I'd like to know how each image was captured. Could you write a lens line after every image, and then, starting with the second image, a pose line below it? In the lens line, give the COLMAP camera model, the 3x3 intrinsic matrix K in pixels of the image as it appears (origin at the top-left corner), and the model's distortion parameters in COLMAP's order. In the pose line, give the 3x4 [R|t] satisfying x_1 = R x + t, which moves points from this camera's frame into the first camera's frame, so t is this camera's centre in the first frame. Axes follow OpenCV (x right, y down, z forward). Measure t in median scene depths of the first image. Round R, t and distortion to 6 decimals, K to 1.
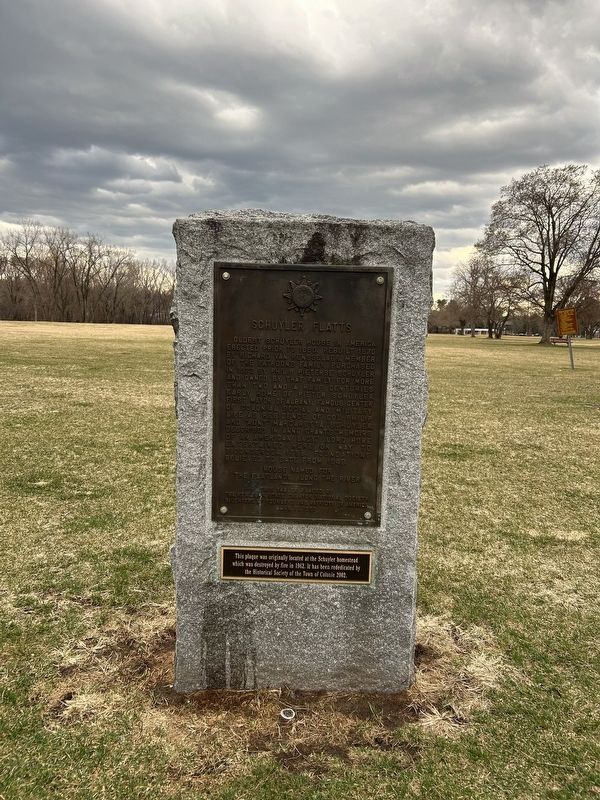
lens RADIAL K [[610.4, 0, 300.4], [0, 610.4, 400.3], [0, 0, 1]] dist [0.069956, -0.002678]
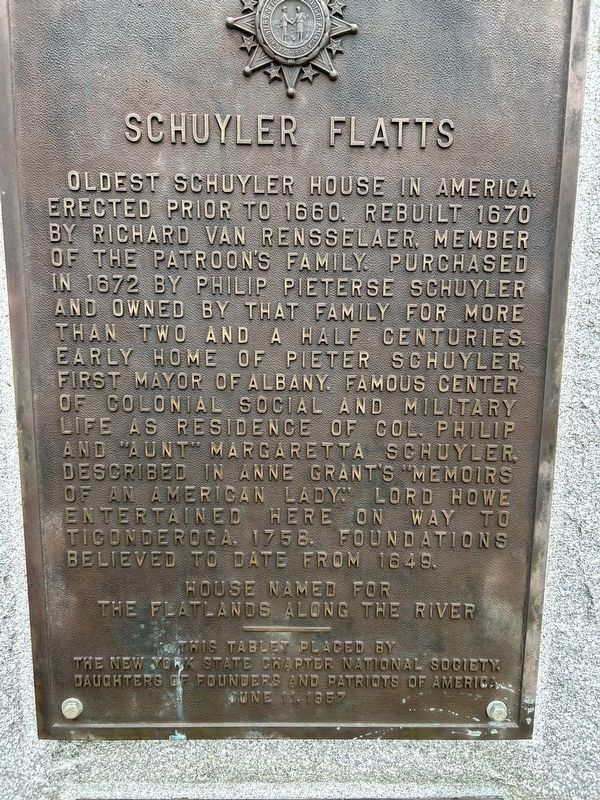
lens RADIAL K [[610.4, 0, 298.5], [0, 610.4, 398.7], [0, 0, 1]] dist [0.069956, -0.002678]
pose [[0.999628, -0.023244, 0.014287, -0.001468], [0.023020, 0.999613, 0.015637, 0.006244], [-0.014645, -0.015303, 0.999776, 0.666402]]
